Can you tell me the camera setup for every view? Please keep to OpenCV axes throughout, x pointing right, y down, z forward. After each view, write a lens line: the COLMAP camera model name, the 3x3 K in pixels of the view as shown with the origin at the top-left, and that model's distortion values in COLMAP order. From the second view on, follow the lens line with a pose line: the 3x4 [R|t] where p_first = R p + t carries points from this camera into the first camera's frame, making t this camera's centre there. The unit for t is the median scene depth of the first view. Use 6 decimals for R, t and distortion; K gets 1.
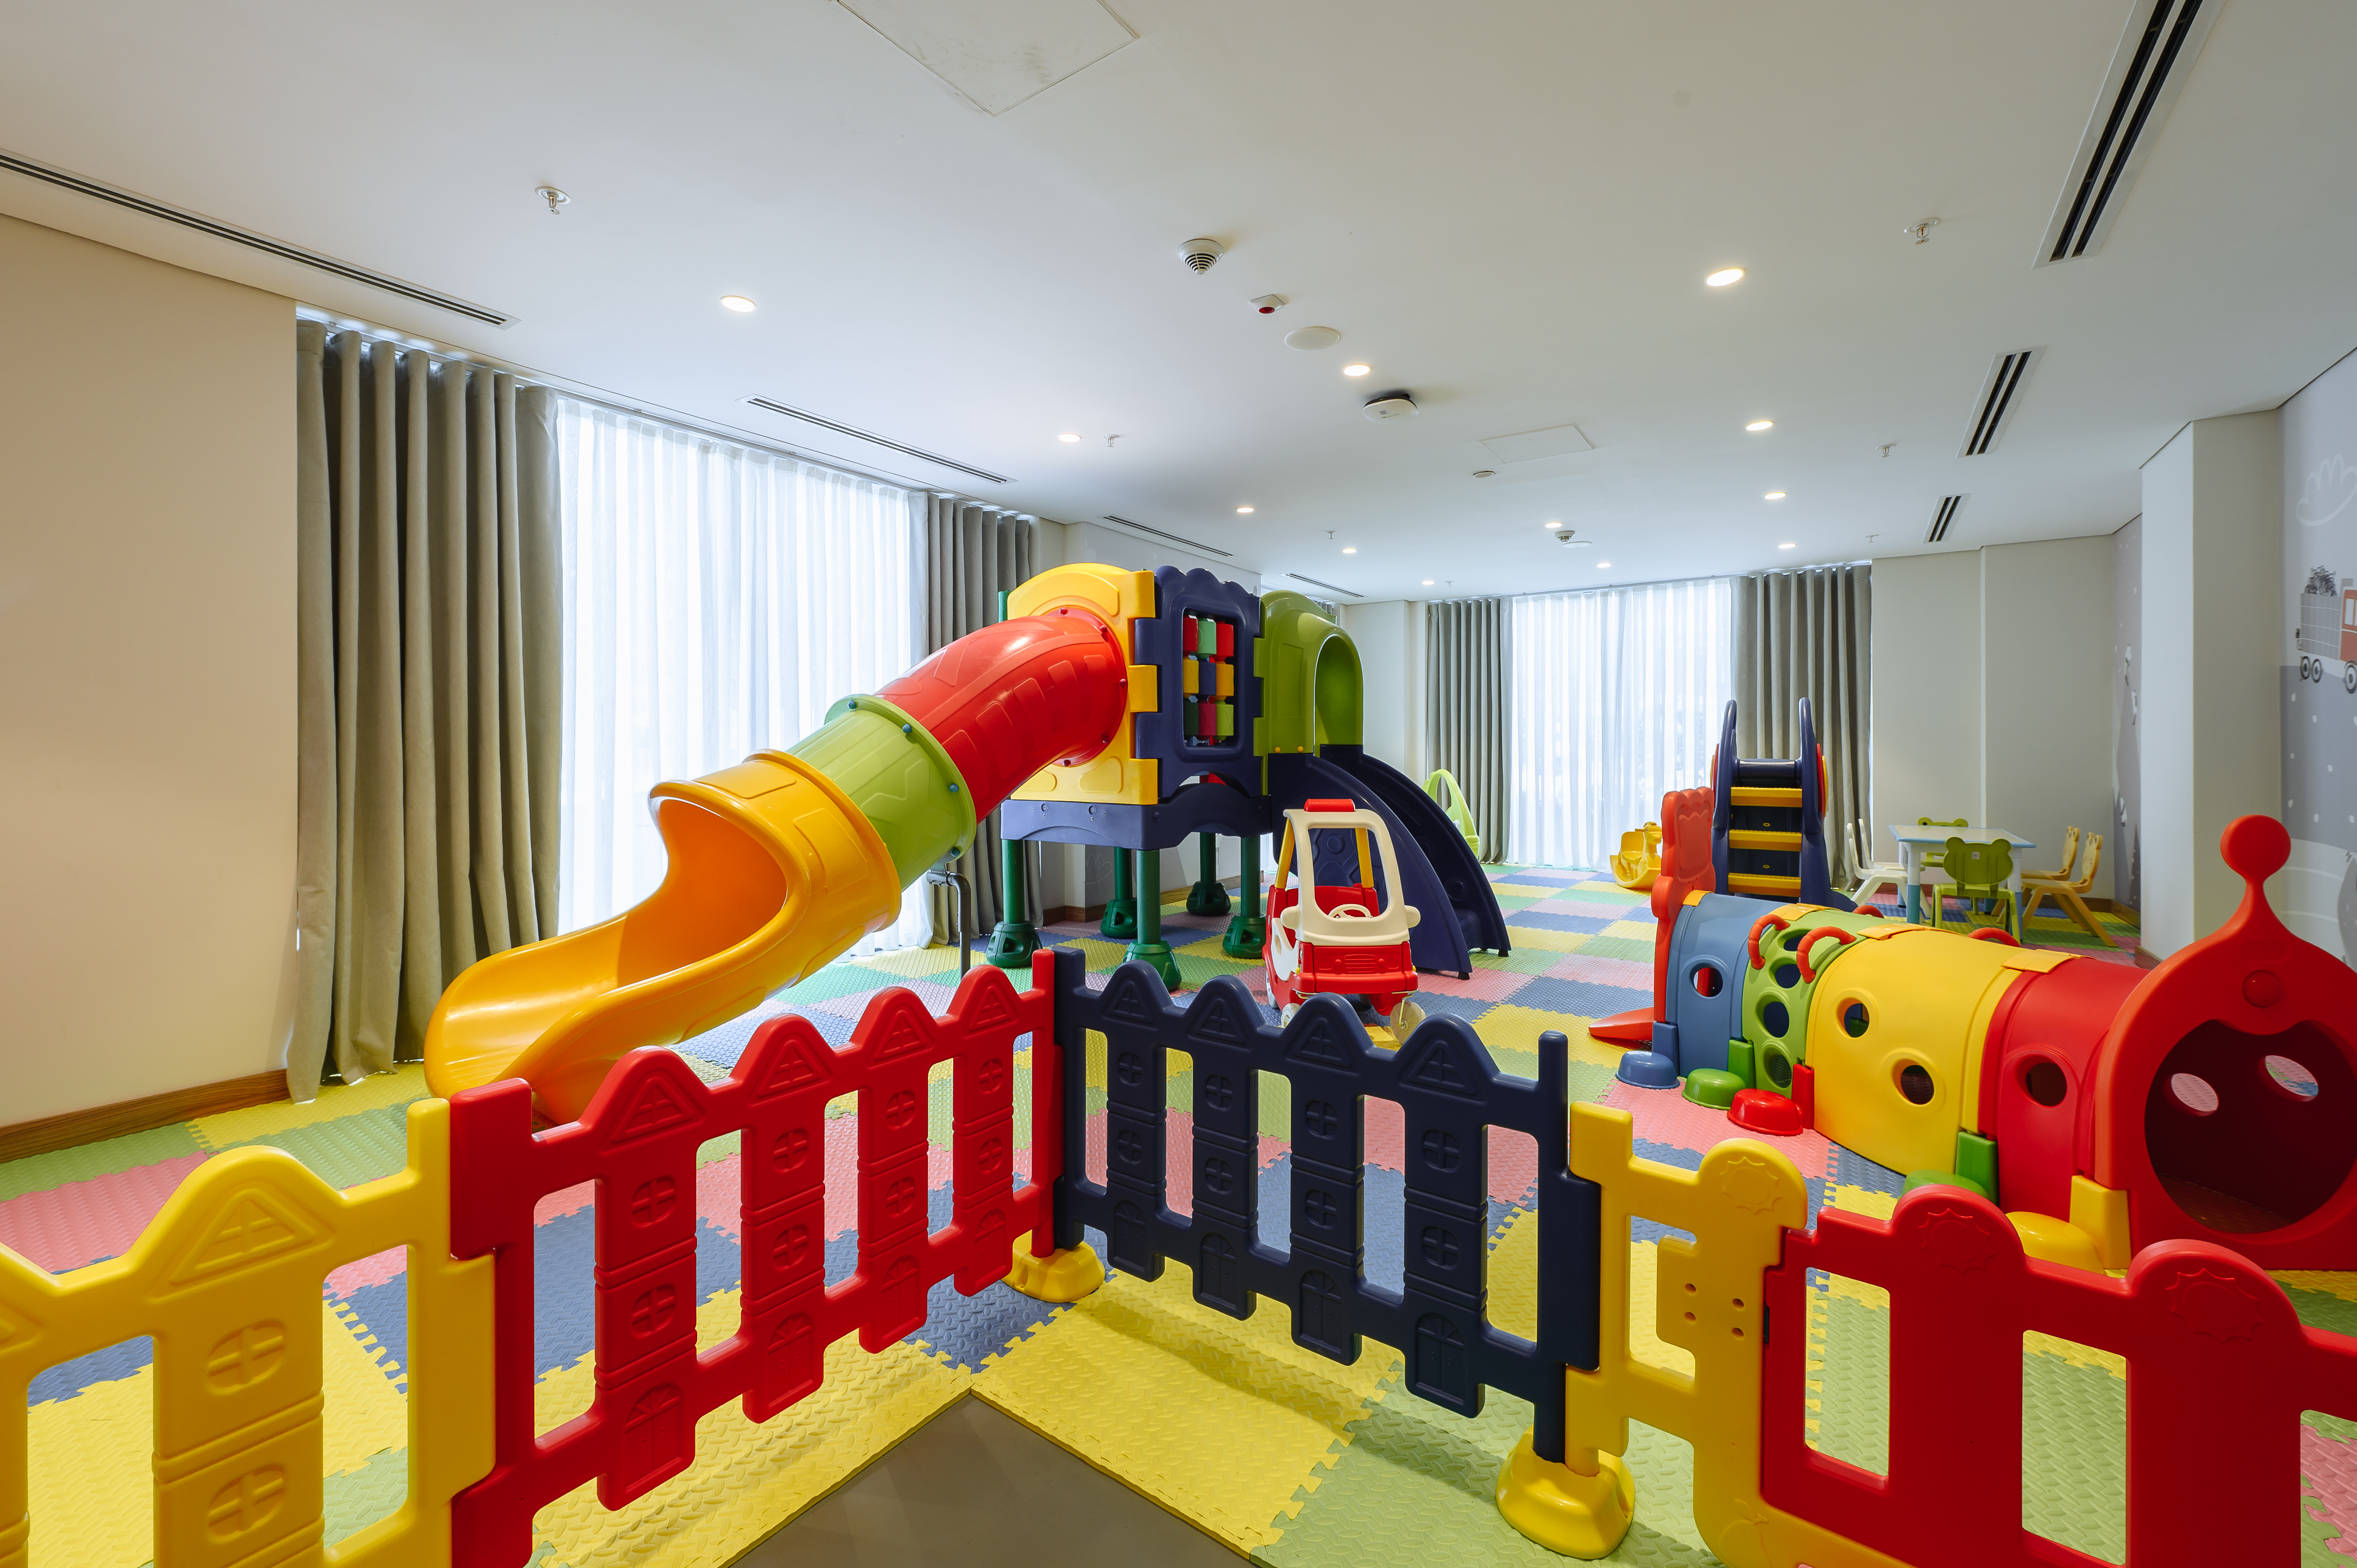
lens RADIAL K [[943.8, 0, 1169.2], [0, 943.8, 749.1], [0, 0, 1]] dist [0.001348, 0.000009]
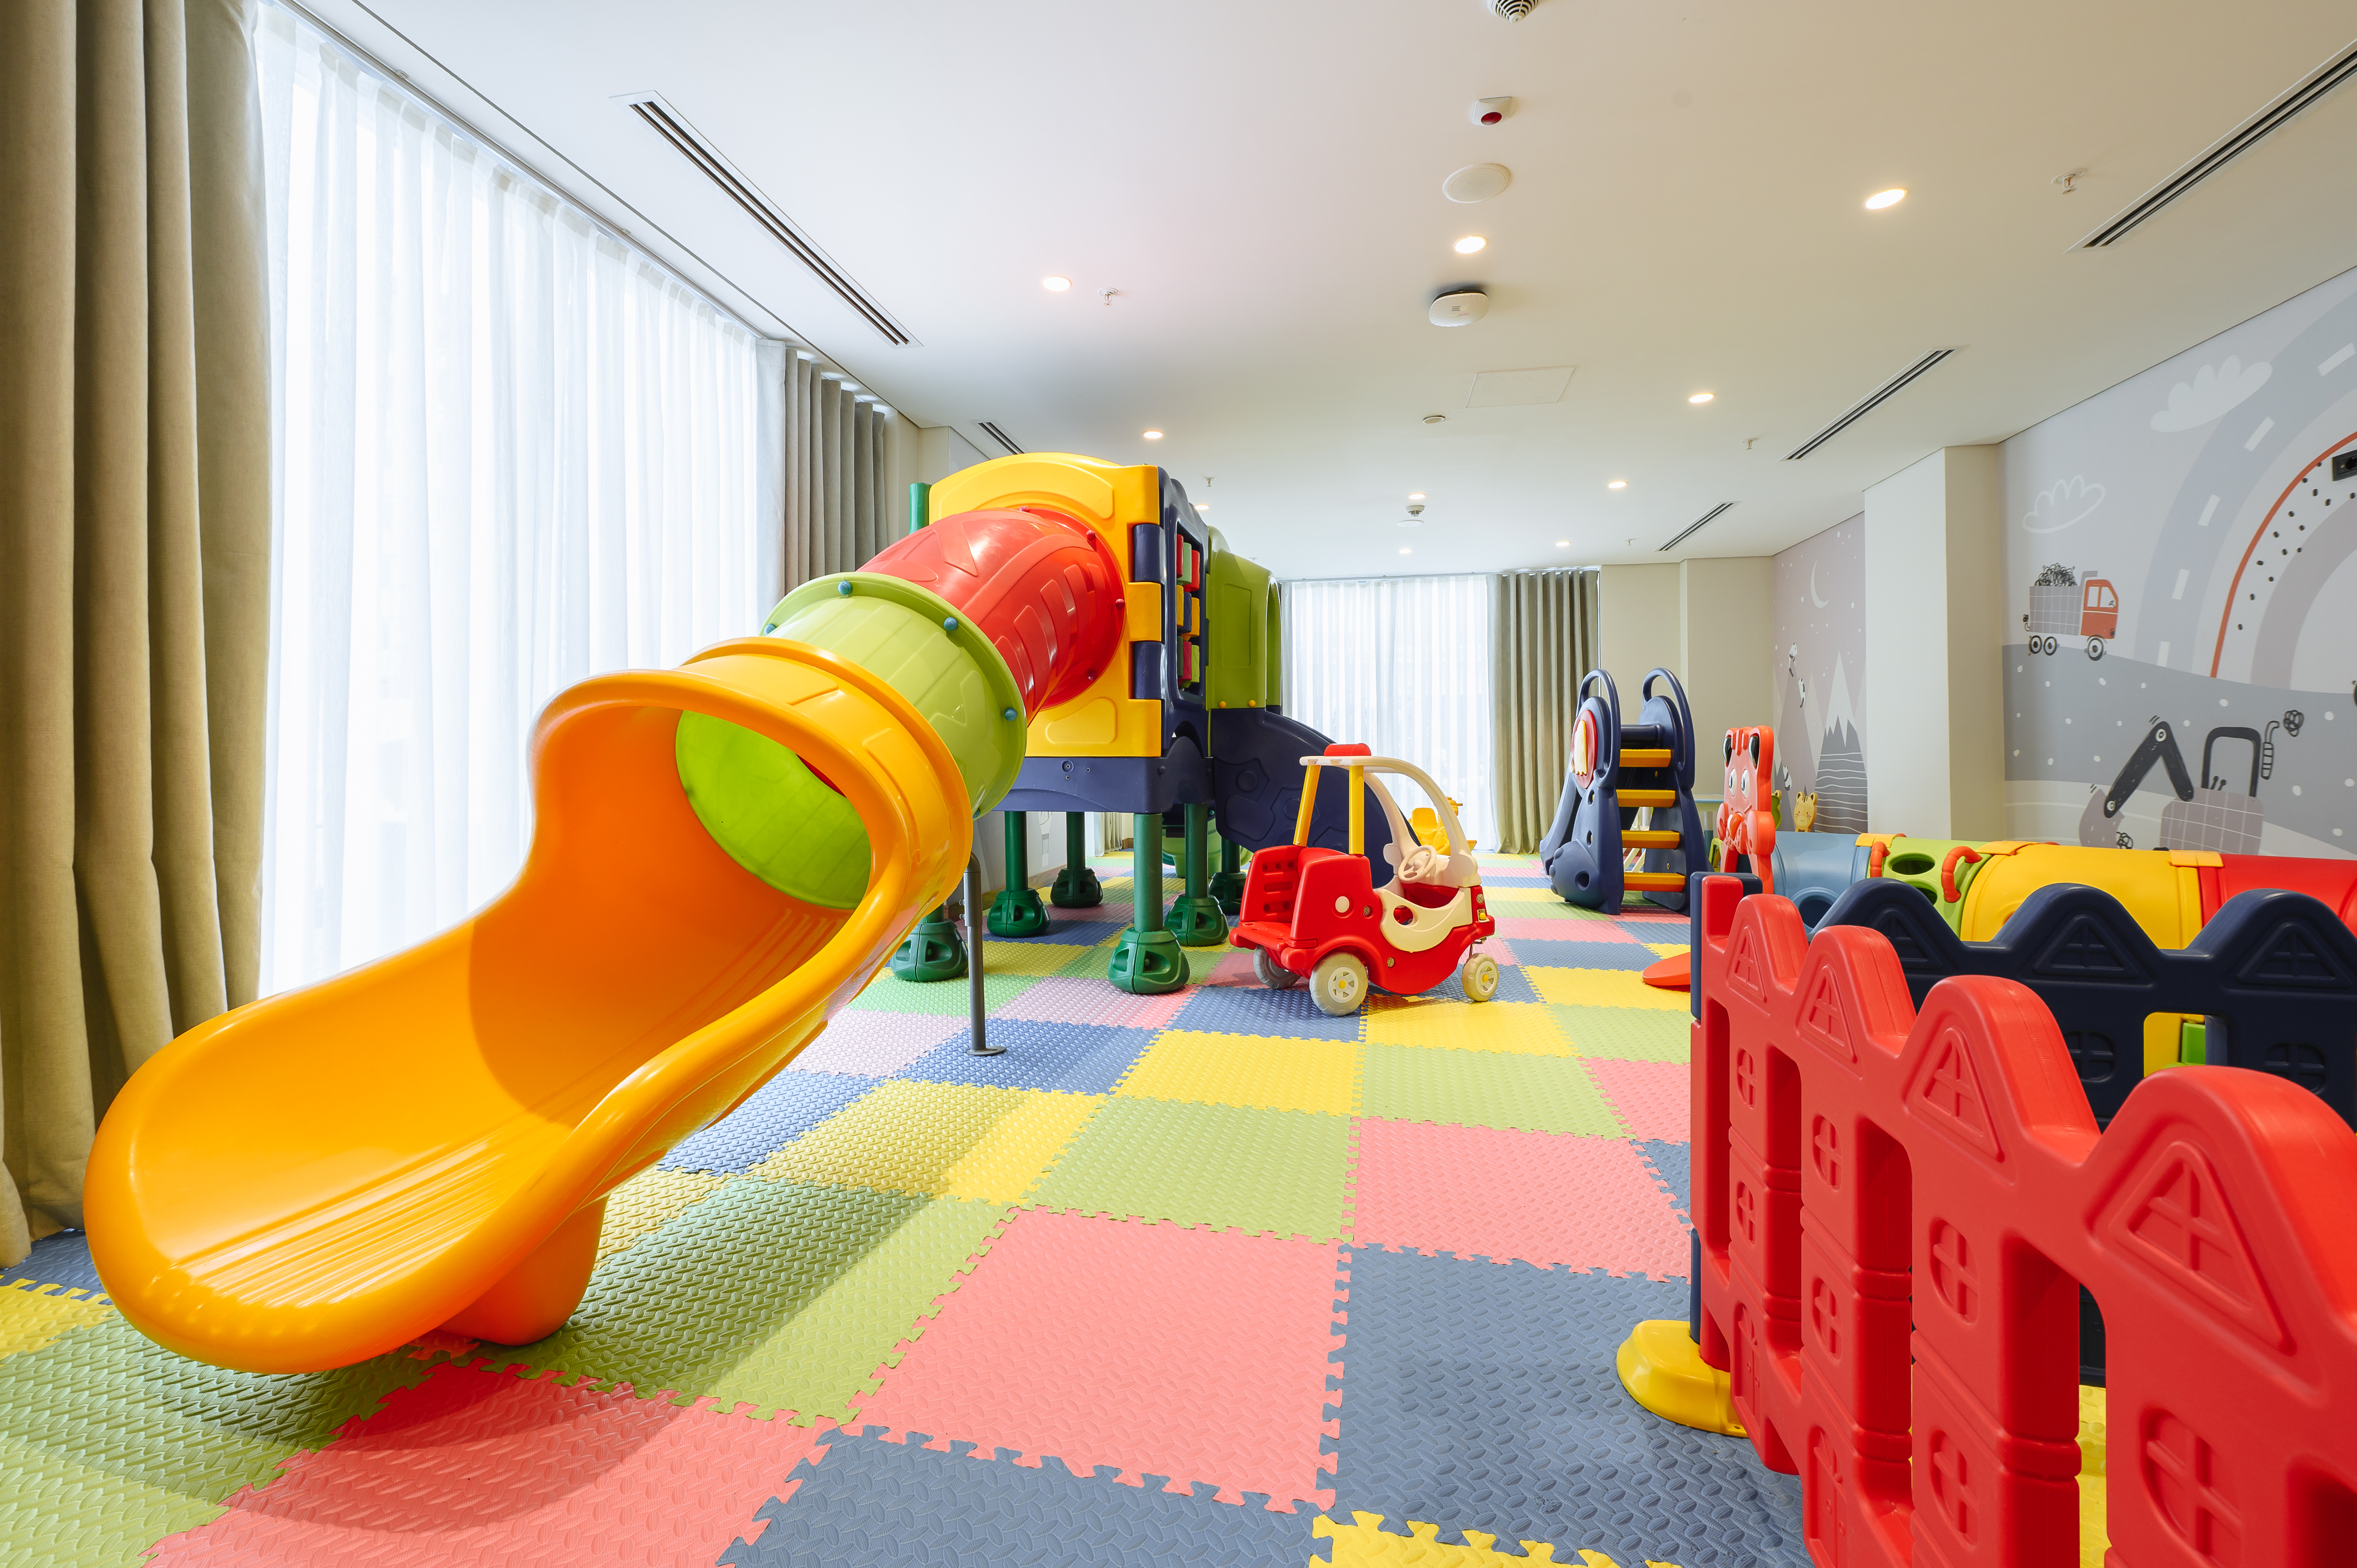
lens RADIAL K [[947.0, 0, 1174.4], [0, 947.0, 742.8], [0, 0, 1]] dist [0.001274, -0.000083]
pose [[0.918518, 0.007622, 0.395306, -0.305558], [-0.000955, 0.999854, -0.017059, 0.057512], [-0.395379, 0.015291, 0.918391, 0.239762]]
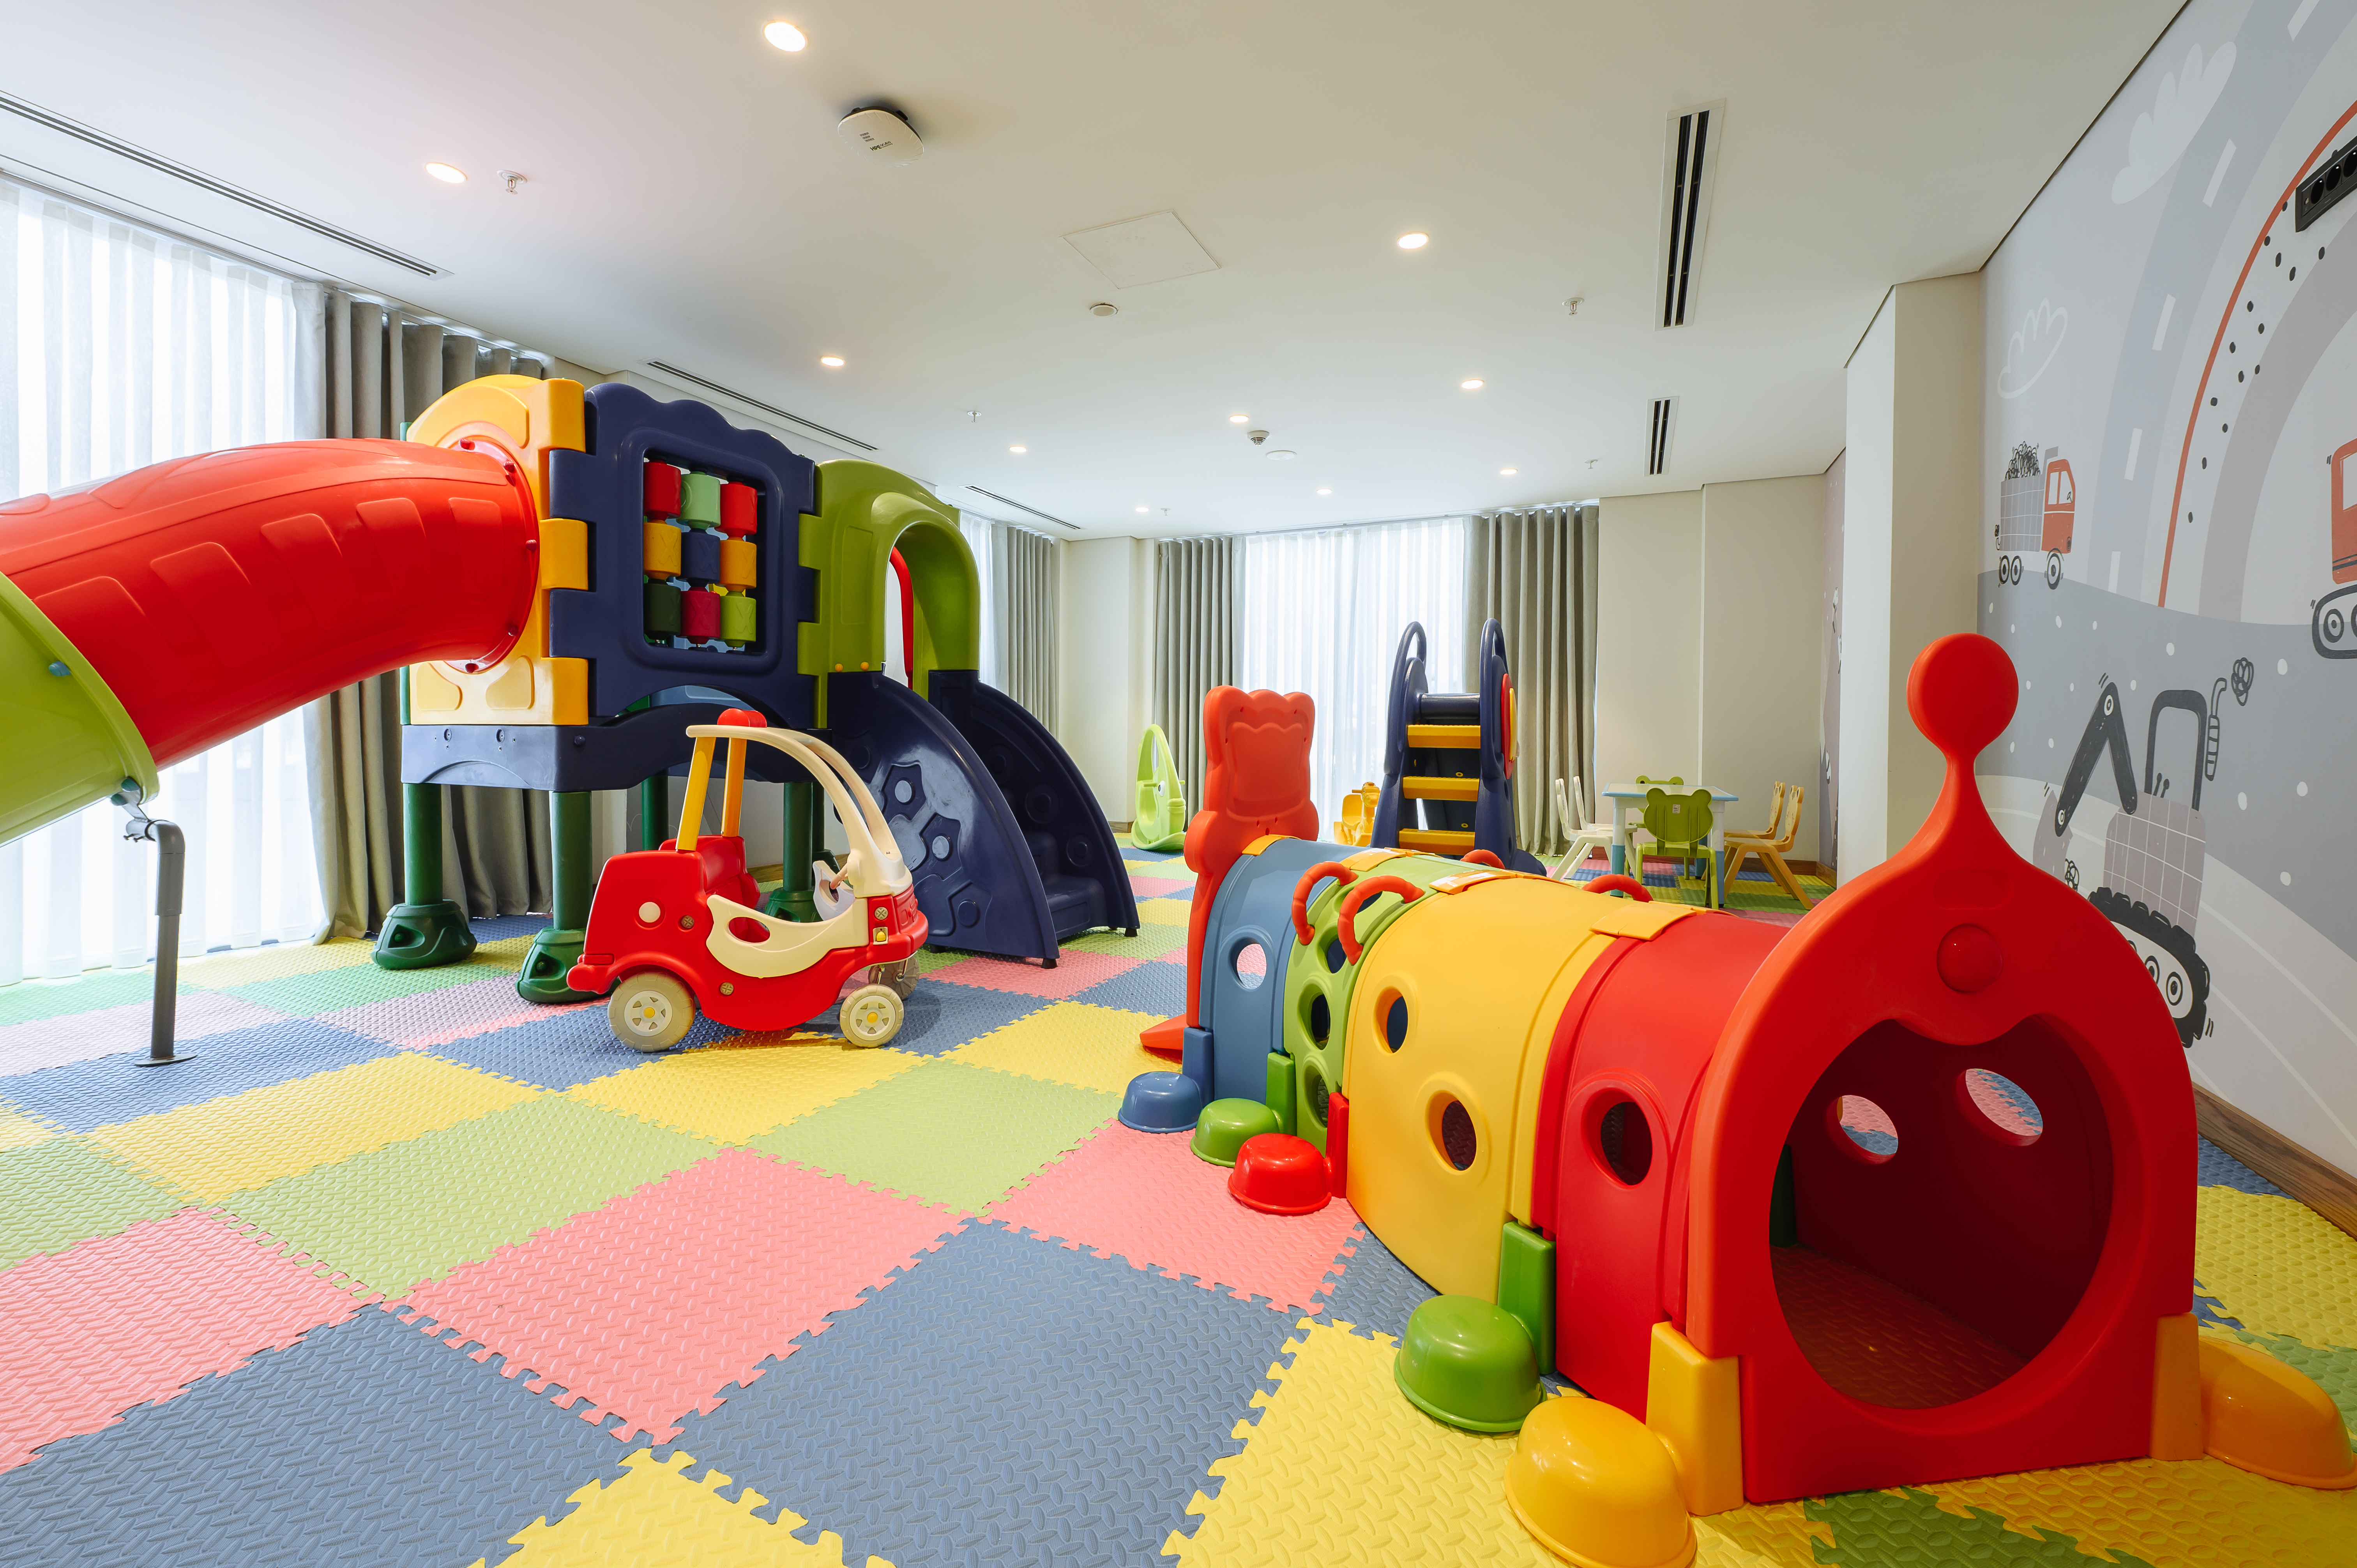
lens RADIAL K [[955.3, 0, 1155.5], [0, 955.3, 742.9], [0, 0, 1]] dist [-0.000641, -0.000216]
pose [[0.986615, 0.010471, 0.162732, 0.268731], [-0.011812, 0.999904, 0.007277, 0.058430], [-0.162640, -0.009102, 0.986643, 0.237838]]
